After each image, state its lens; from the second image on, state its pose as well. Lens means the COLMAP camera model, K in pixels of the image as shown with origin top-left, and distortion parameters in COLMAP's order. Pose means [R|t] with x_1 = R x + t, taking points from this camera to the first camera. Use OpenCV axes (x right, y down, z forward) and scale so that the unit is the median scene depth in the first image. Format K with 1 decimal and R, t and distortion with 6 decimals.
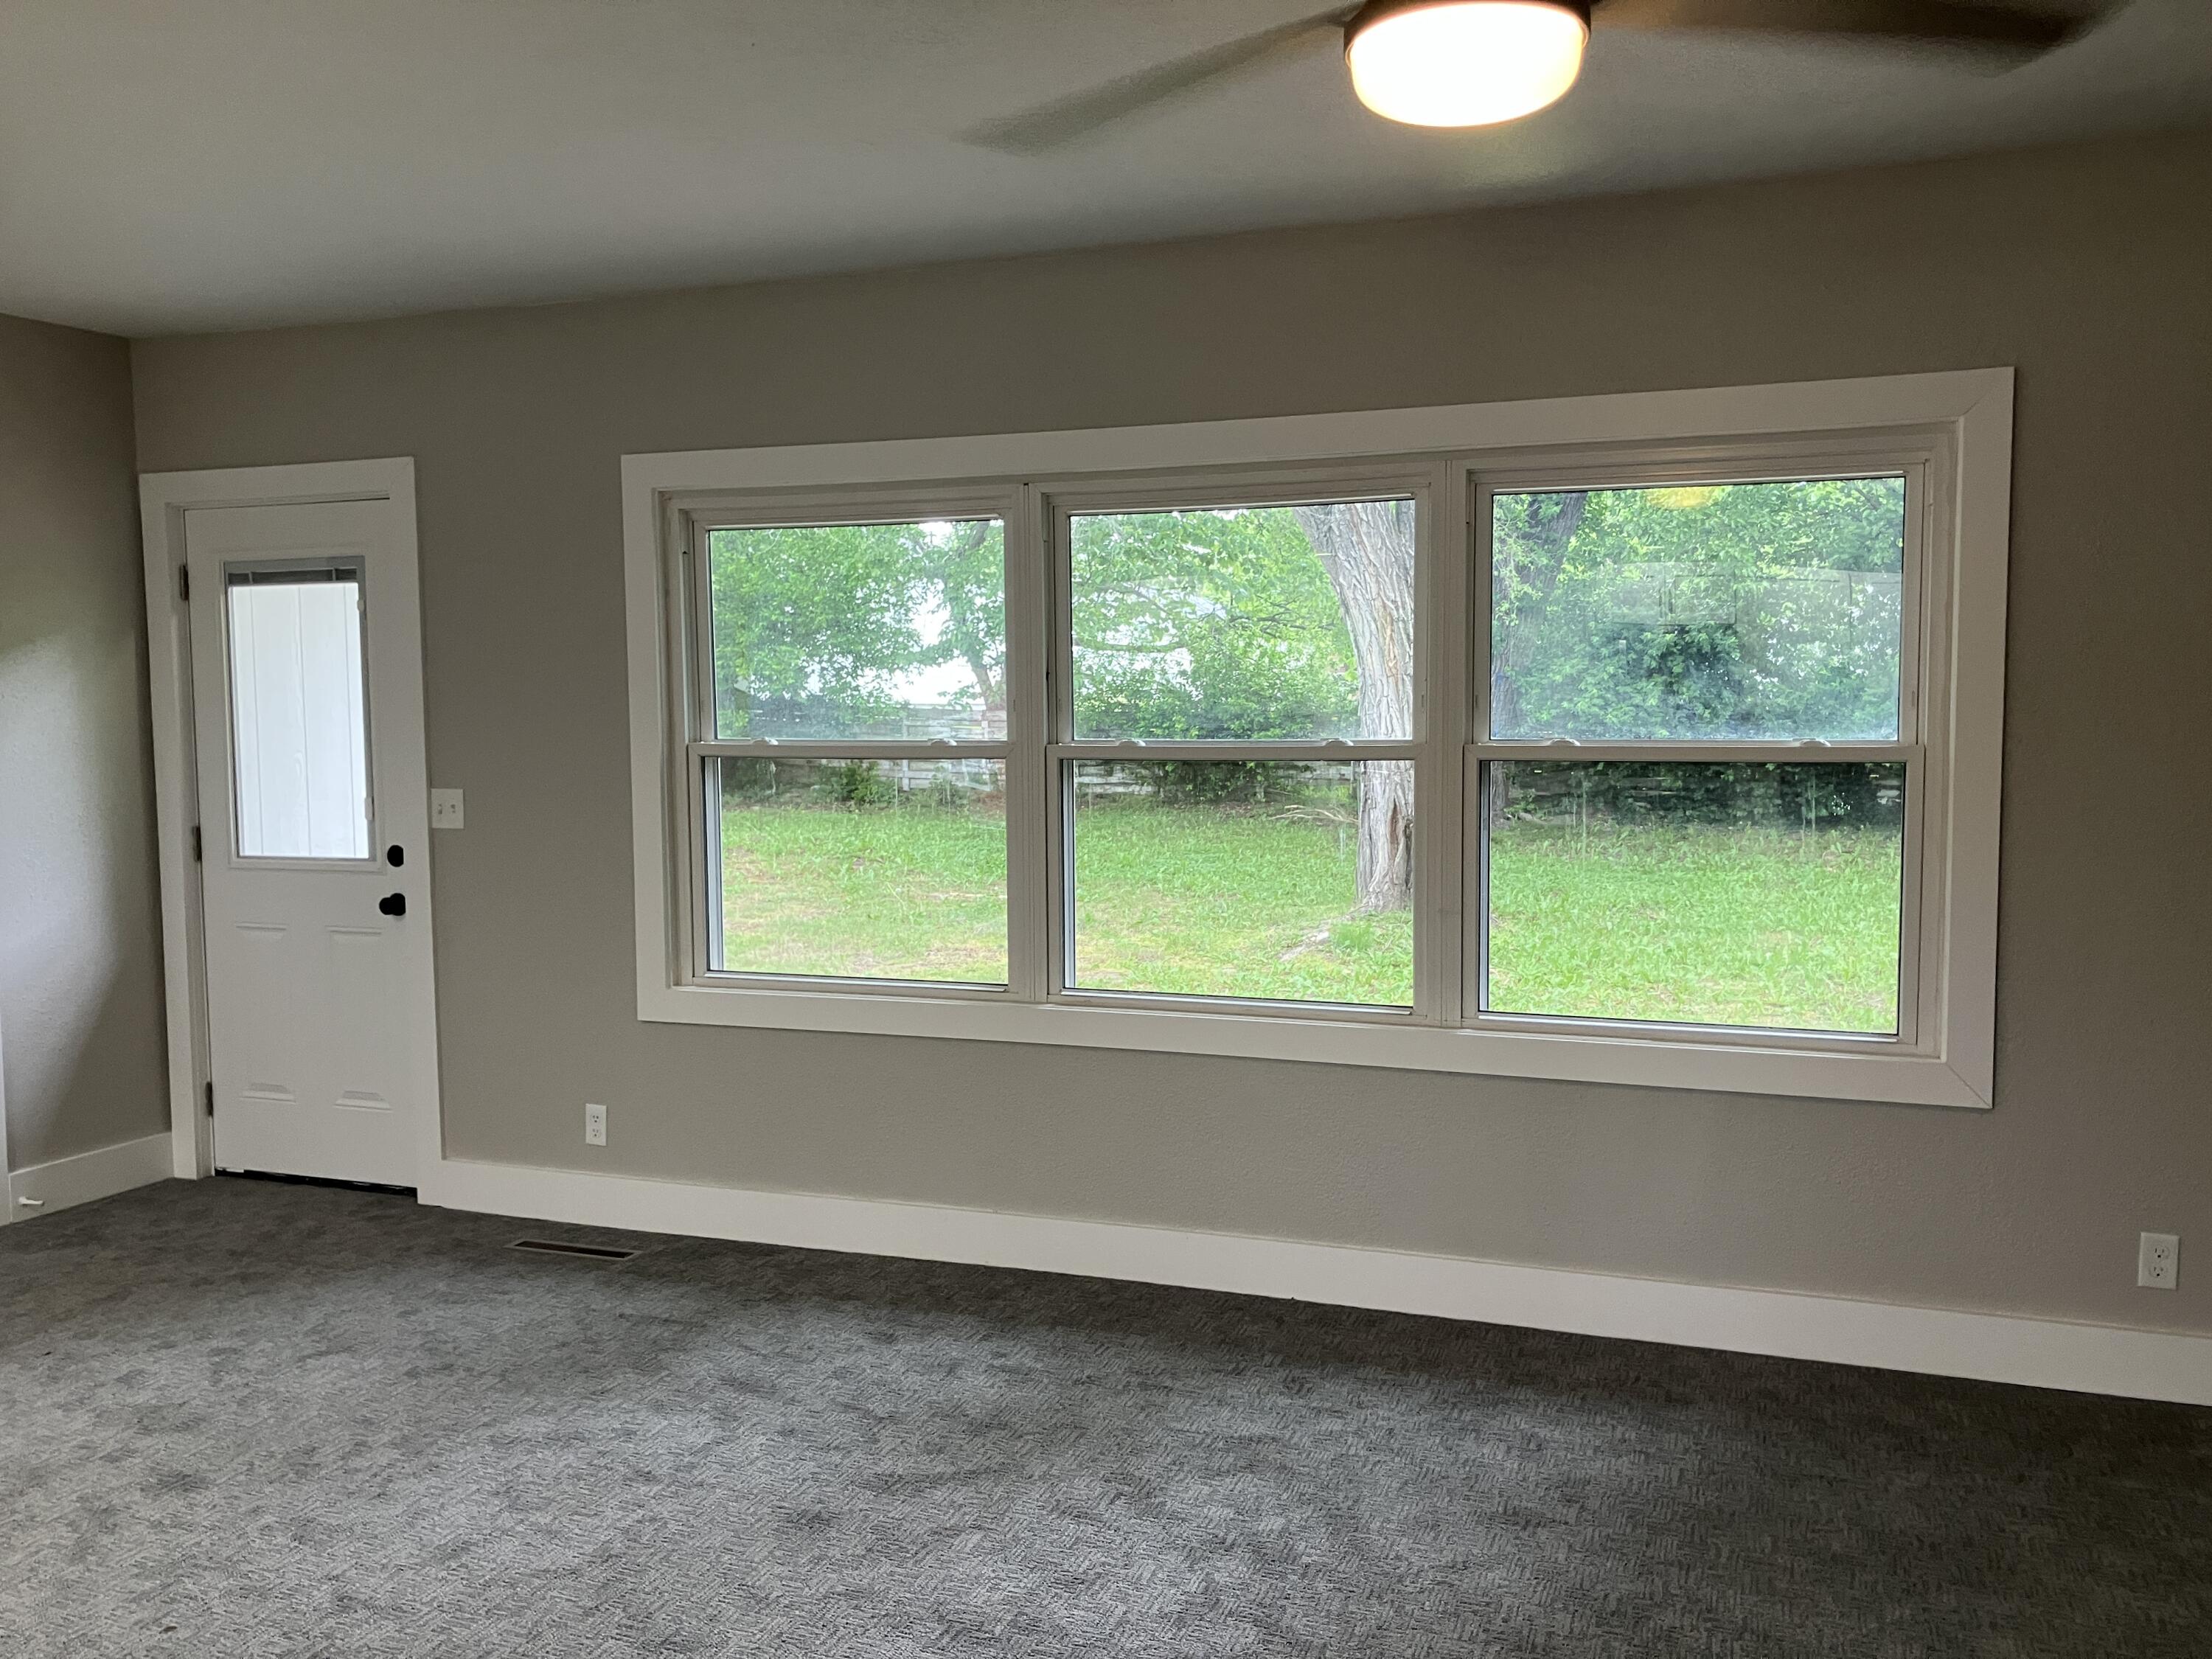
lens RADIAL K [[1851.3, 0, 1106.0], [0, 1851.3, 829.5], [0, 0, 1]] dist [0.053393, -0.059911]
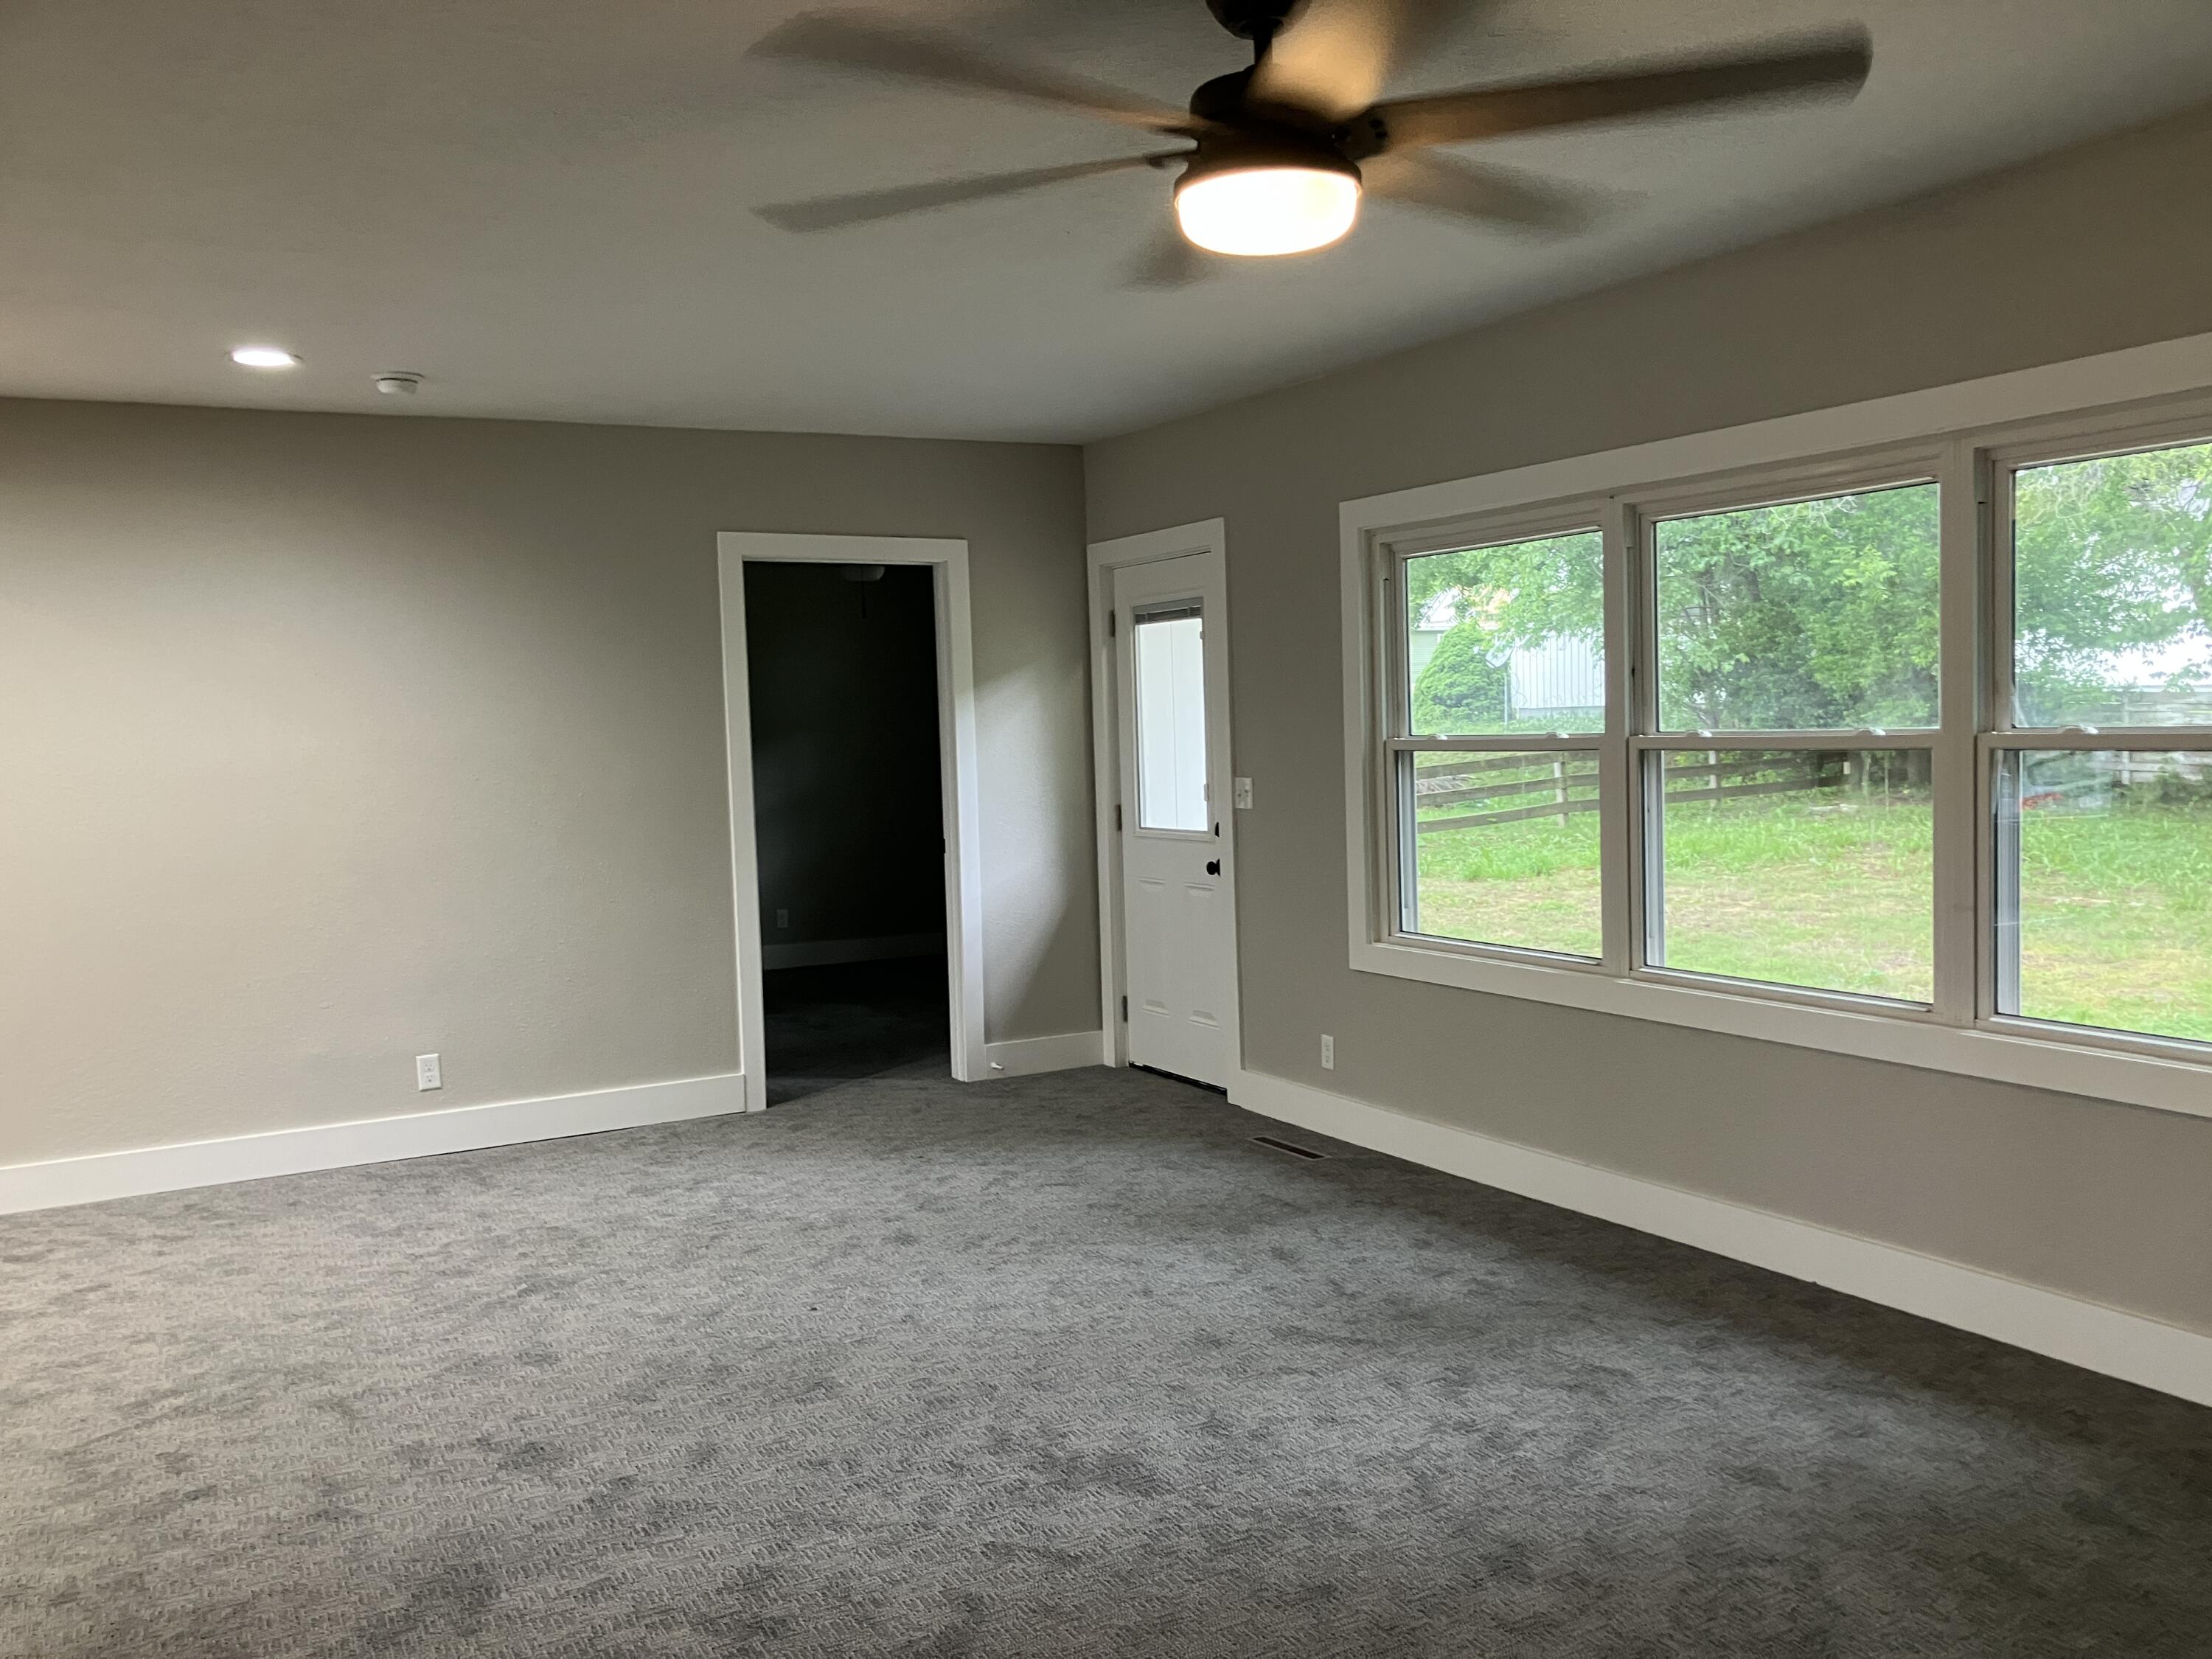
lens RADIAL K [[1816.1, 0, 1106.0], [0, 1816.1, 829.5], [0, 0, 1]] dist [0.082703, -0.103015]
pose [[0.775563, 0.022789, -0.630858, 0.409274], [-0.019962, 0.999734, 0.011574, 0.001630], [0.630954, 0.003617, 0.775812, -0.021174]]
